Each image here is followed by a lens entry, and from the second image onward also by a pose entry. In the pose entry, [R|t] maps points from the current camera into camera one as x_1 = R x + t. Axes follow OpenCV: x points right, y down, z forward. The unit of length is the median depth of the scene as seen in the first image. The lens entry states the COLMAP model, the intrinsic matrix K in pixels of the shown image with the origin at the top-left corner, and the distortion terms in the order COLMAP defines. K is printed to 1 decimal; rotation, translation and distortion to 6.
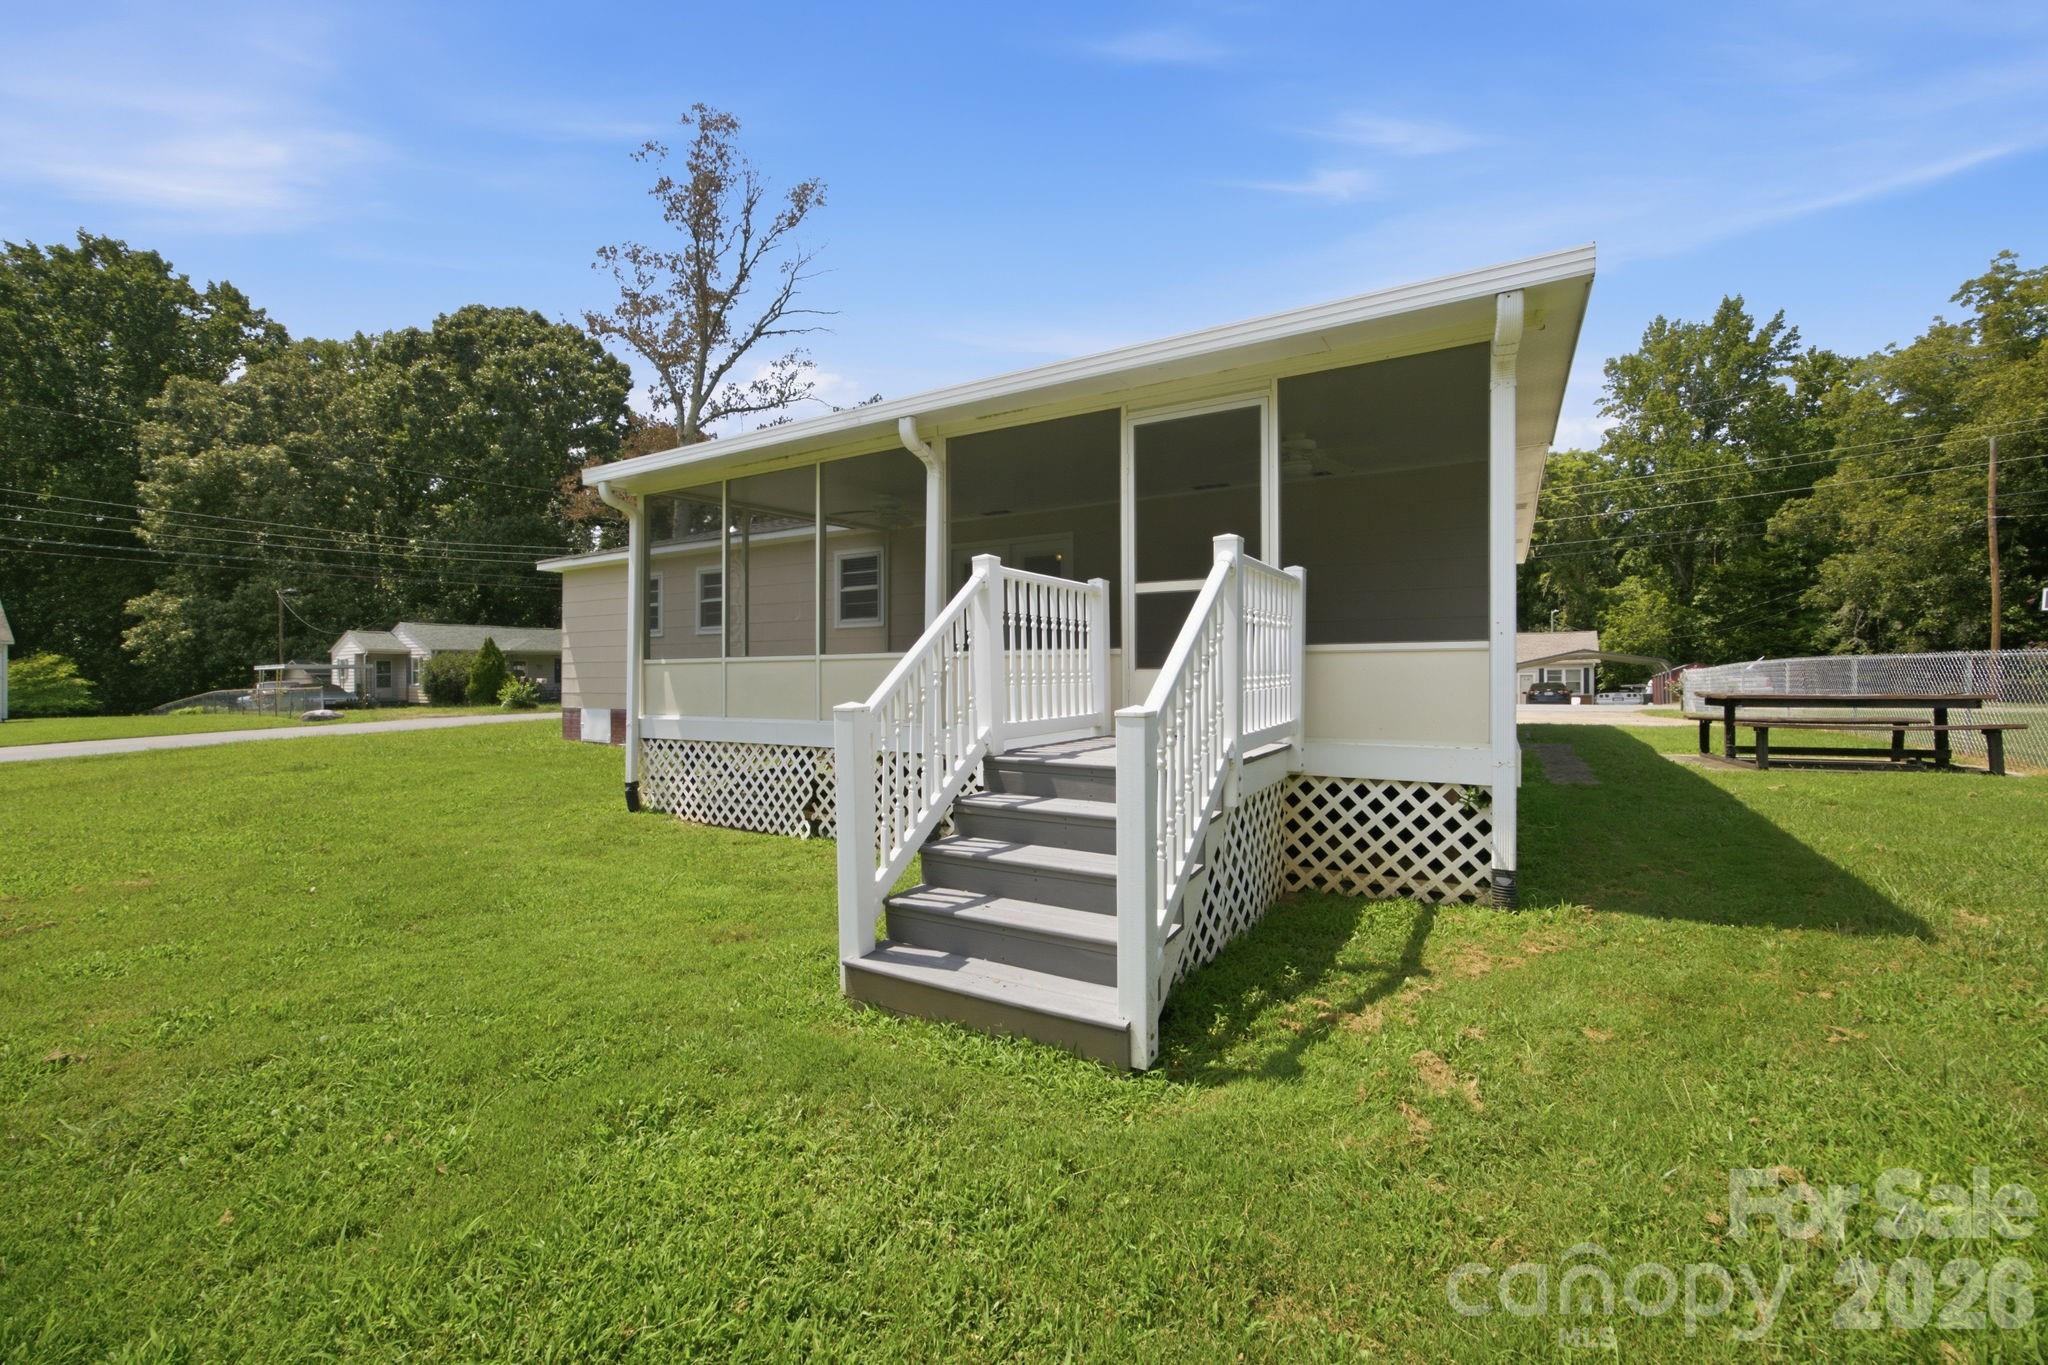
lens RADIAL K [[800.1, 0, 1025.1], [0, 800.1, 686.3], [0, 0, 1]] dist [-0.020220, 0.005755]
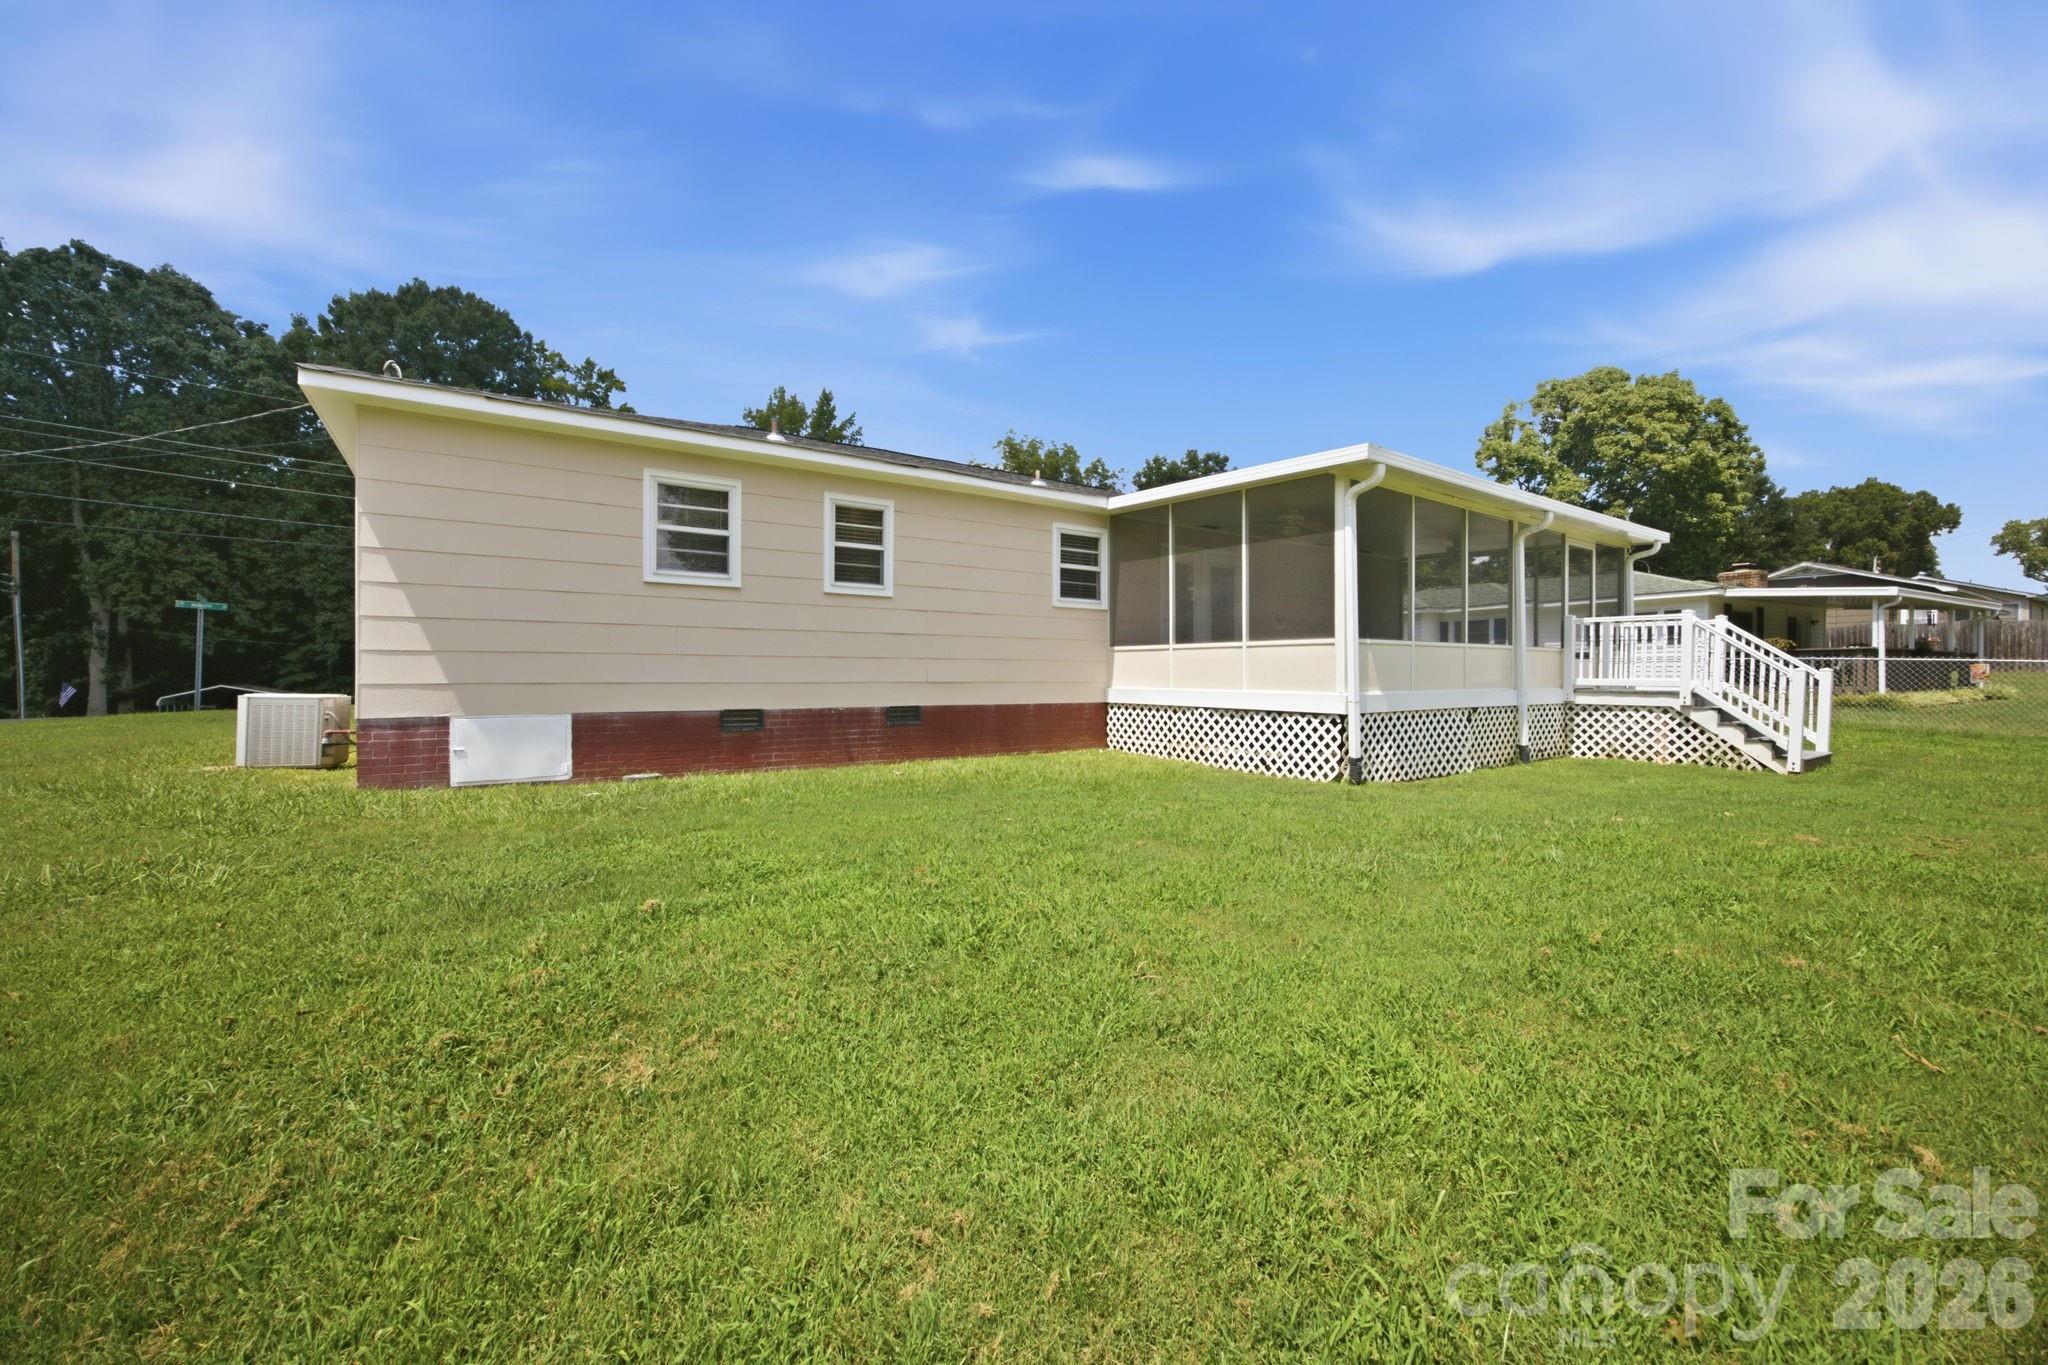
lens RADIAL K [[800.1, 0, 1030.9], [0, 800.1, 694.9], [0, 0, 1]] dist [-0.020220, 0.005755]
pose [[0.422431, -0.019197, 0.906192, -0.309100], [0.009235, 0.999815, 0.016876, 0.003584], [-0.906348, 0.001240, 0.422530, 0.183246]]
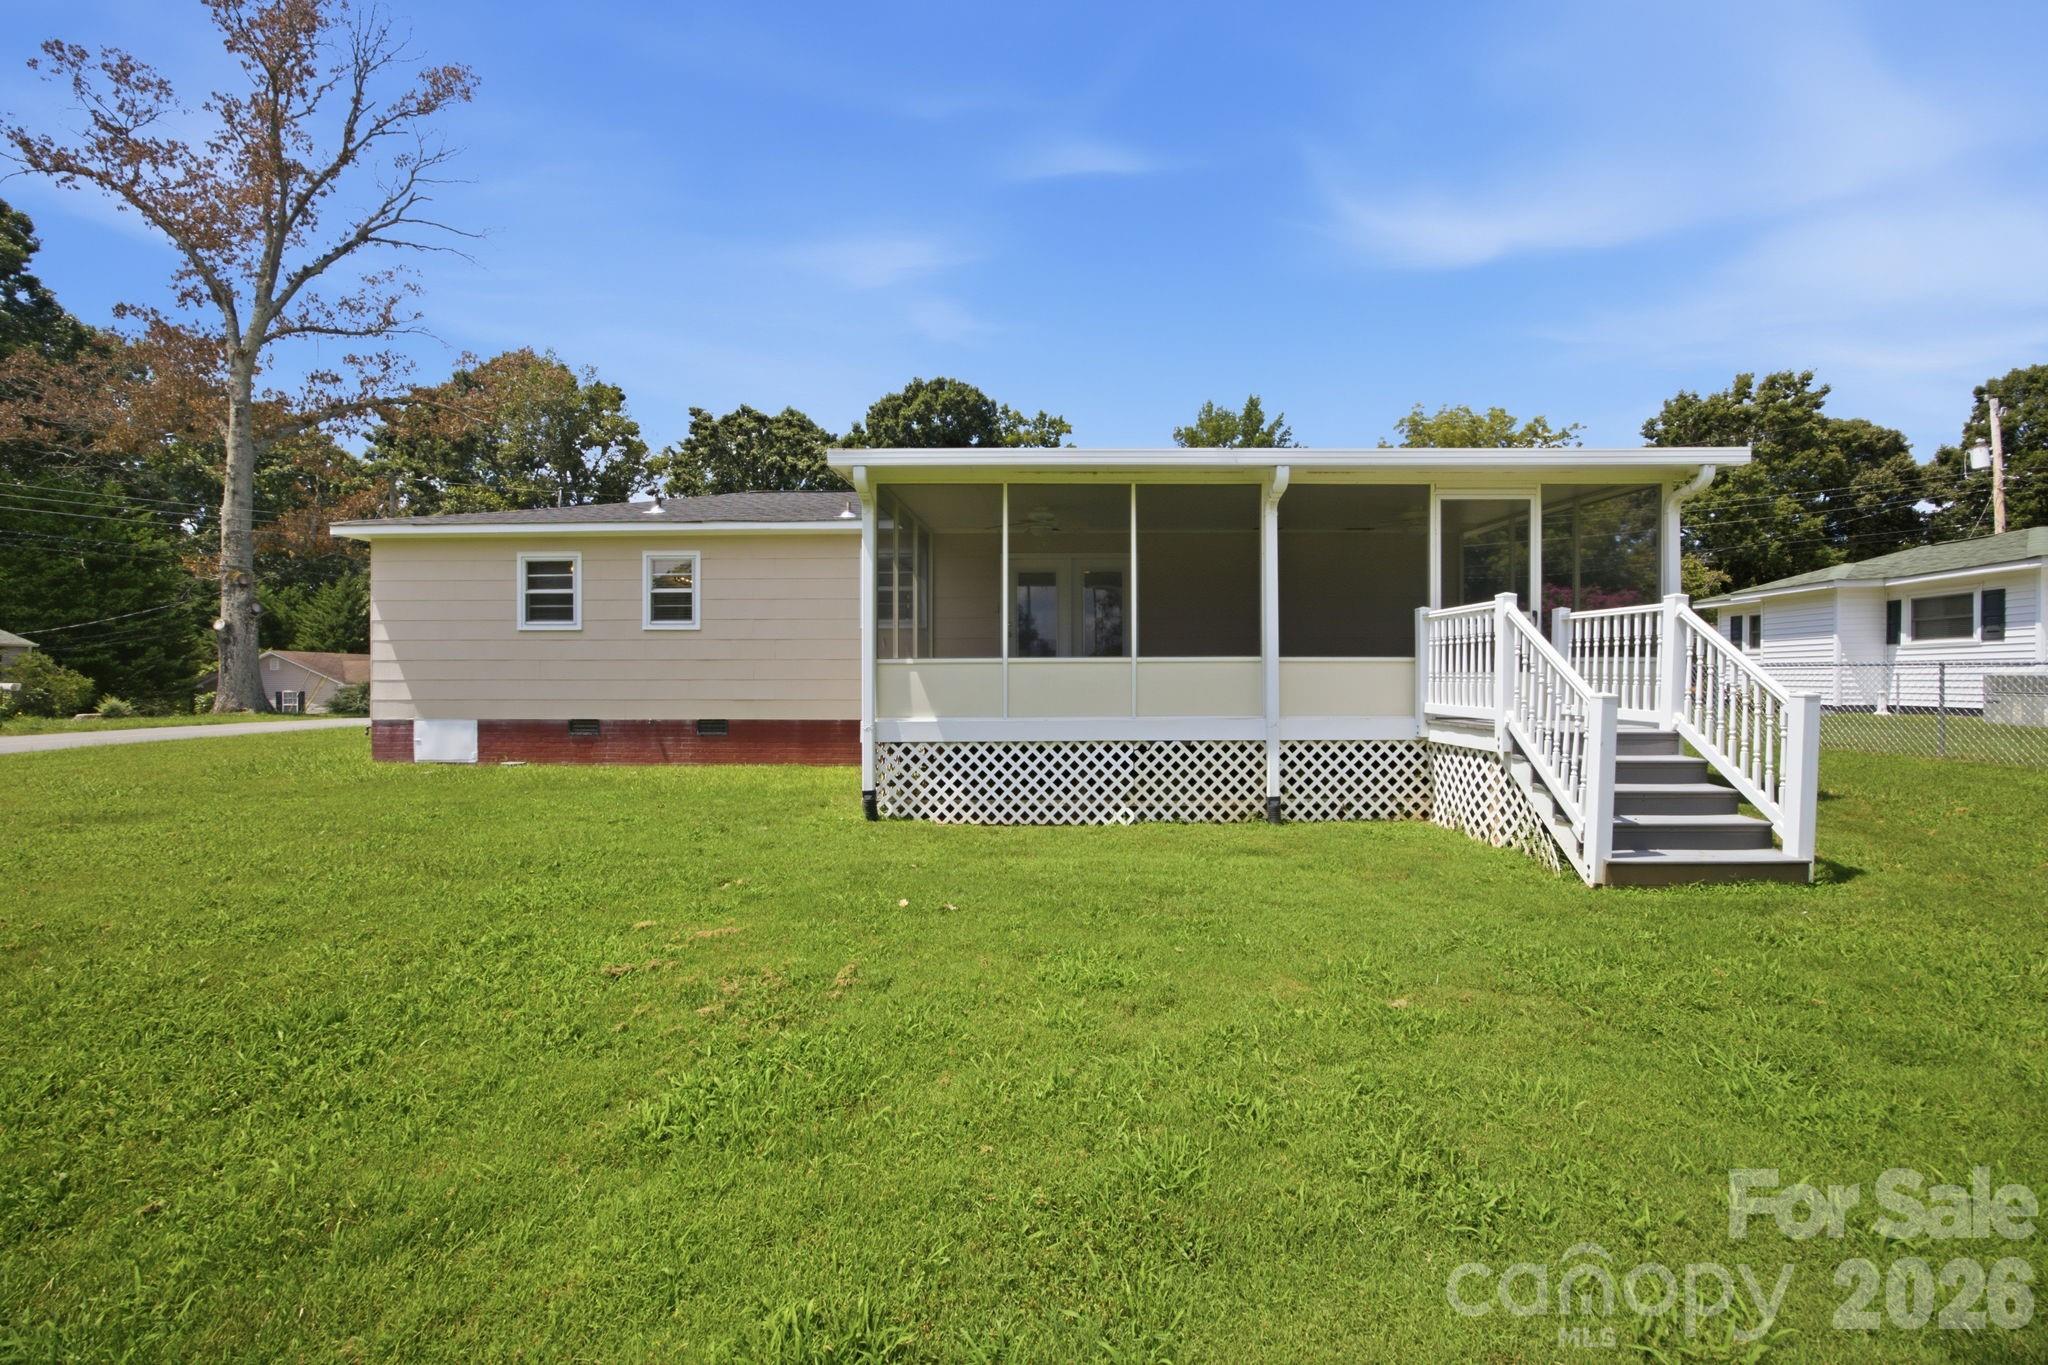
lens RADIAL K [[800.1, 0, 1026.5], [0, 800.1, 694.3], [0, 0, 1]] dist [-0.020220, 0.005755]
pose [[0.873348, -0.007140, 0.487045, -0.153321], [0.005467, 0.999973, 0.004856, 0.000824], [-0.487067, -0.001578, 0.873363, 0.017086]]
